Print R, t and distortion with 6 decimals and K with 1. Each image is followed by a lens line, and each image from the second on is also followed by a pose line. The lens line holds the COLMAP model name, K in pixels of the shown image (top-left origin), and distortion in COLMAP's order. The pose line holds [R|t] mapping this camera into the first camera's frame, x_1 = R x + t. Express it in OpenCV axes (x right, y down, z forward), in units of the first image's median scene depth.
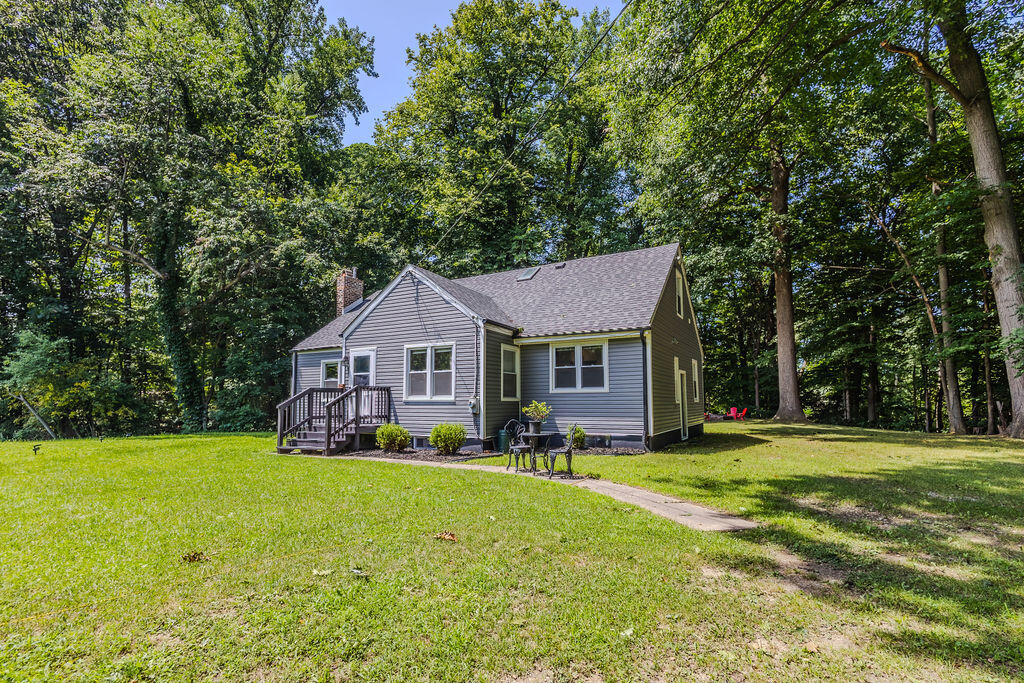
lens RADIAL K [[471.8, 0, 514.5], [0, 471.8, 364.9], [0, 0, 1]] dist [0.010485, -0.005105]
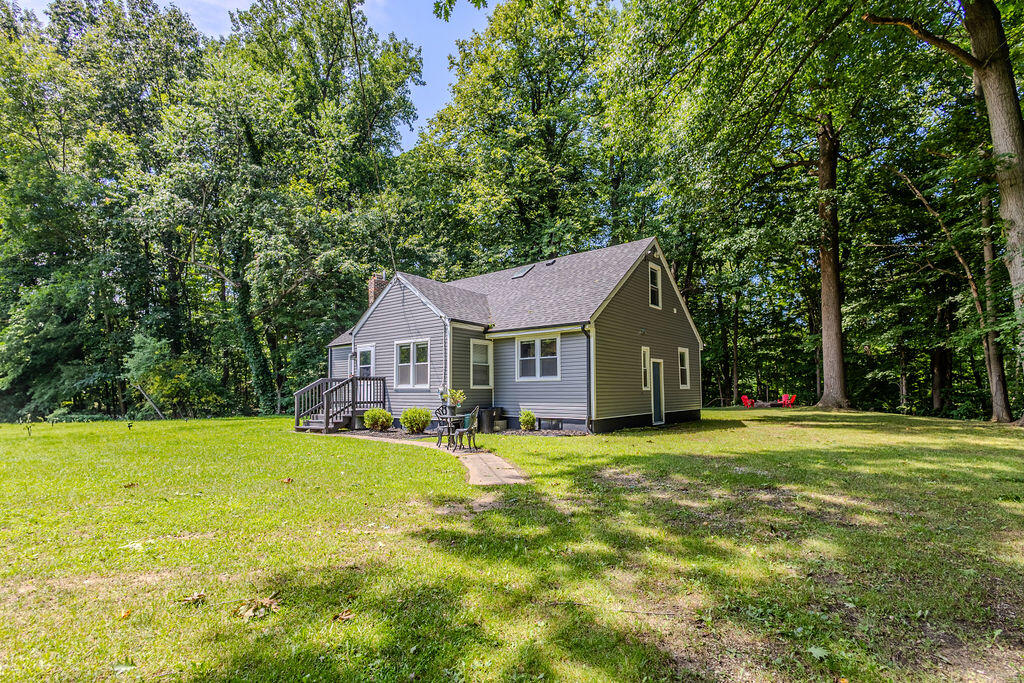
lens RADIAL K [[471.8, 0, 513.7], [0, 471.8, 368.2], [0, 0, 1]] dist [0.010485, -0.005105]
pose [[0.984396, -0.010927, -0.175627, 0.179090], [0.016885, 0.999330, 0.032469, -0.005943], [0.175154, -0.034928, 0.983921, -0.072091]]
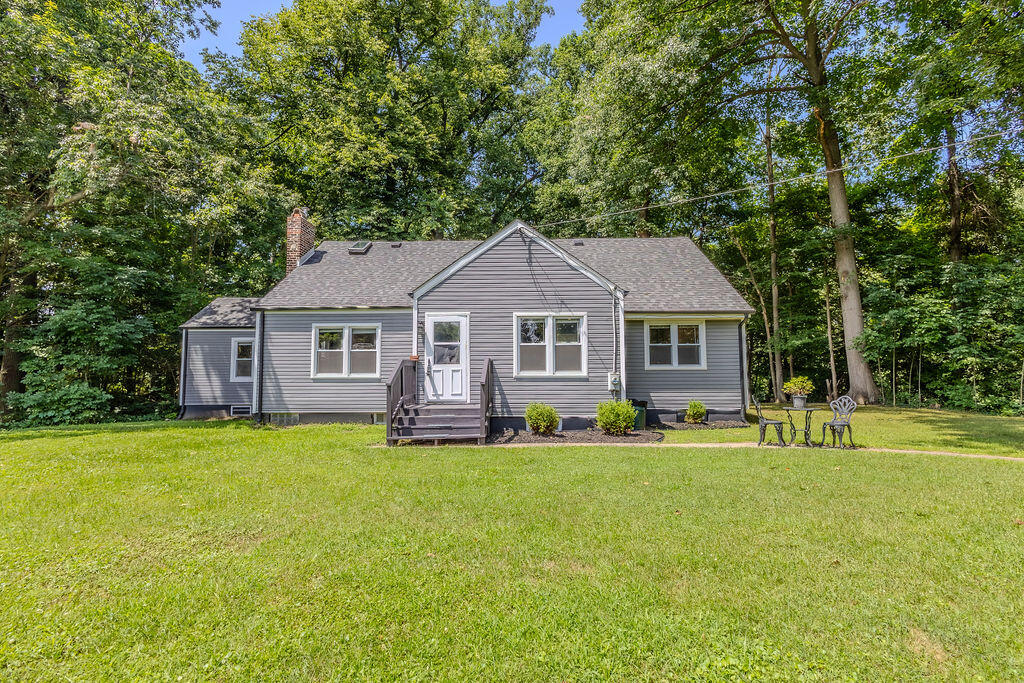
lens RADIAL K [[471.8, 0, 508.4], [0, 471.8, 343.8], [0, 0, 1]] dist [0.010485, -0.005105]
pose [[0.888714, 0.037417, 0.456933, -0.430448], [-0.036338, 0.999277, -0.011153, 0.017394], [-0.457020, -0.006692, 0.889431, 0.158819]]
